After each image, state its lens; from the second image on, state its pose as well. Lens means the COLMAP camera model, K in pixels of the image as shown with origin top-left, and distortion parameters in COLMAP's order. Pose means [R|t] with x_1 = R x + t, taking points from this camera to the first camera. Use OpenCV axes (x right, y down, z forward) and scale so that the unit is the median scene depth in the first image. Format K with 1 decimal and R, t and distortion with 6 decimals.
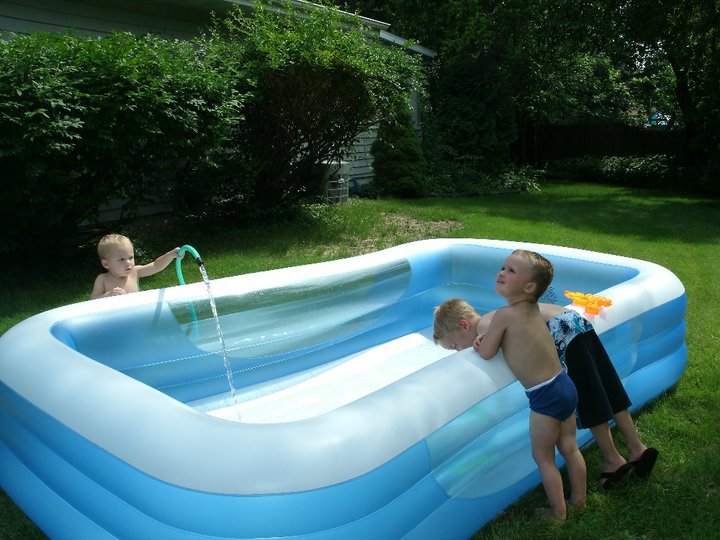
lens RADIAL K [[740.7, 0, 376.4], [0, 740.7, 272.3], [0, 0, 1]] dist [-0.295708, 0.385860]
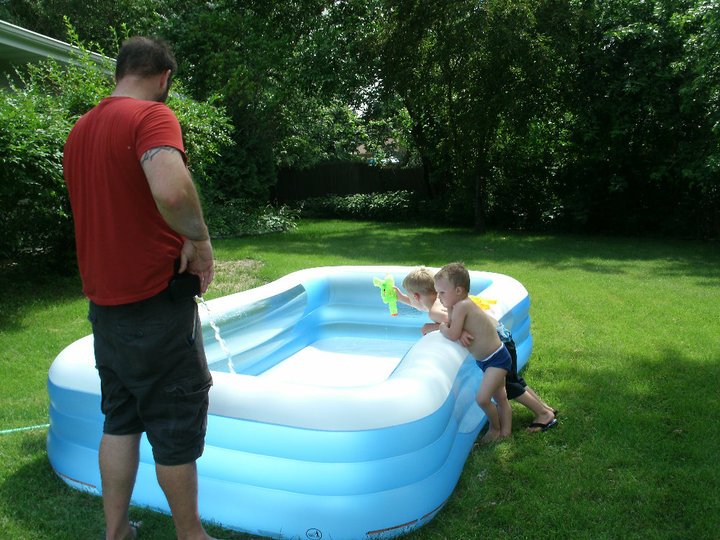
lens RADIAL K [[740.7, 0, 376.4], [0, 740.7, 272.3], [0, 0, 1]] dist [-0.295708, 0.385860]
pose [[0.926848, -0.059686, 0.370662, -0.113626], [0.080867, 0.995846, -0.041854, 0.008359], [-0.366624, 0.068767, 0.927824, -0.063078]]
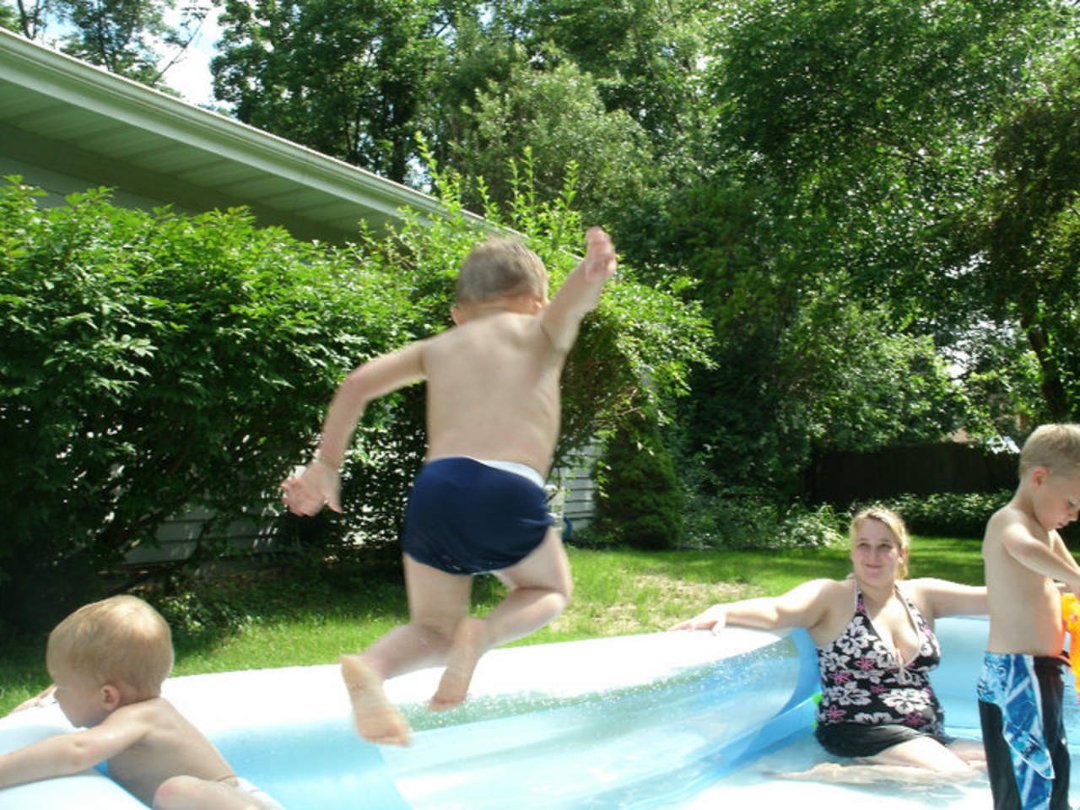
lens RADIAL K [[1110.4, 0, 567.8], [0, 1110.4, 408.0], [0, 0, 1]] dist [-0.309172, 0.412425]
pose [[0.999753, 0.017524, 0.013680, -0.047627], [-0.013611, 0.969013, -0.246634, 0.013256], [-0.017578, 0.246387, 0.969012, 0.092544]]
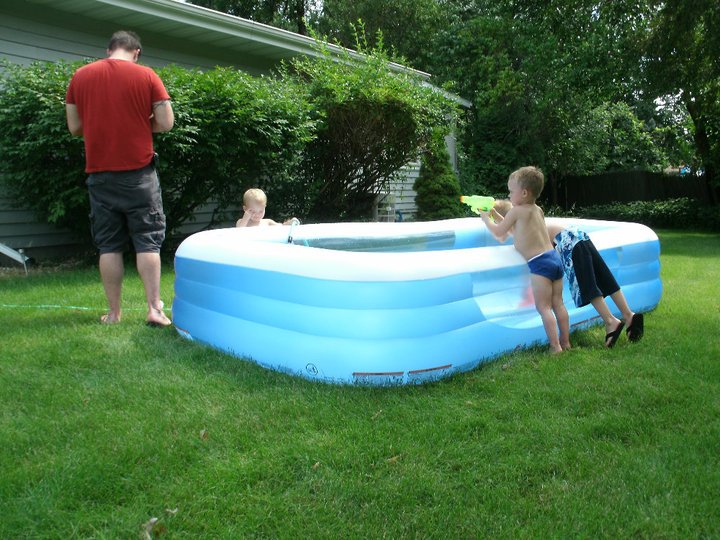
lens RADIAL K [[740.7, 0, 376.4], [0, 740.7, 272.3], [0, 0, 1]] dist [-0.295708, 0.385860]
pose [[0.998902, 0.003201, -0.046744, -0.012995], [-0.007171, 0.996353, -0.085031, 0.068282], [0.046301, 0.085273, 0.995281, -0.121381]]
